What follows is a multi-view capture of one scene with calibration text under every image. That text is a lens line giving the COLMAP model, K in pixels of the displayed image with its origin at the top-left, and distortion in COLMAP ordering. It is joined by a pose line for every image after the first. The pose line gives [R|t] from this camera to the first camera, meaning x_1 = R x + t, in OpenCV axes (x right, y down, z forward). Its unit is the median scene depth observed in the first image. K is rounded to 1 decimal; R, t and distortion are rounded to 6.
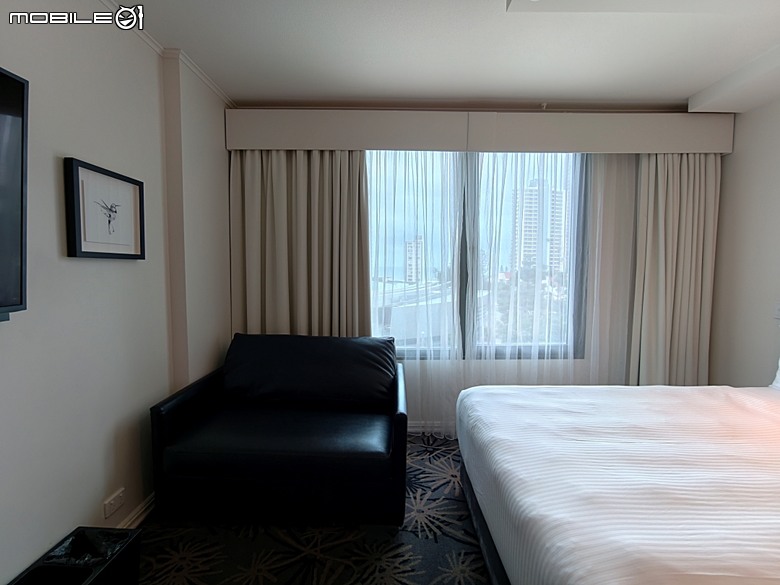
lens RADIAL K [[350.2, 0, 390.7], [0, 350.2, 293.6], [0, 0, 1]] dist [0.000057, 0.000058]
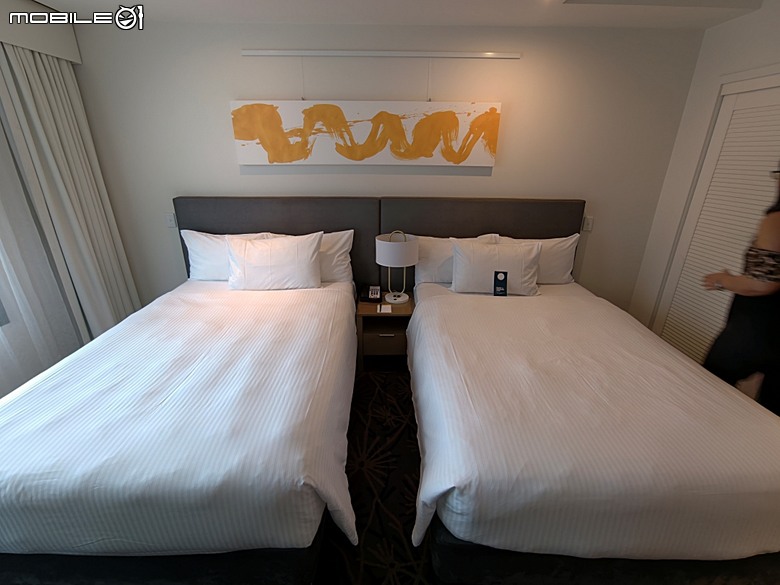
lens RADIAL K [[350.2, 0, 392.2], [0, 350.2, 292.3], [0, 0, 1]] dist [0.000057, 0.000058]
pose [[-0.002382, -0.371199, 0.928550, -0.383636], [0.070089, 0.926207, 0.370443, -0.275369], [-0.997538, 0.065964, 0.023811, 0.387525]]
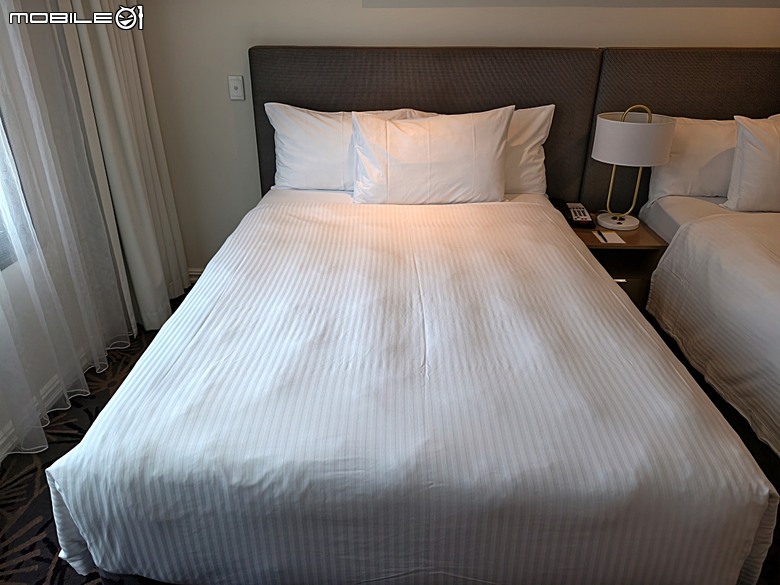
lens RADIAL K [[545.5, 0, 387.9], [0, 545.5, 289.5], [0, 0, 1]] dist [0.030435, -0.005355]
pose [[0.032944, -0.449706, 0.892569, -0.347815], [0.070125, 0.891893, 0.446777, -0.167868], [-0.996994, 0.047873, 0.060918, 1.344176]]
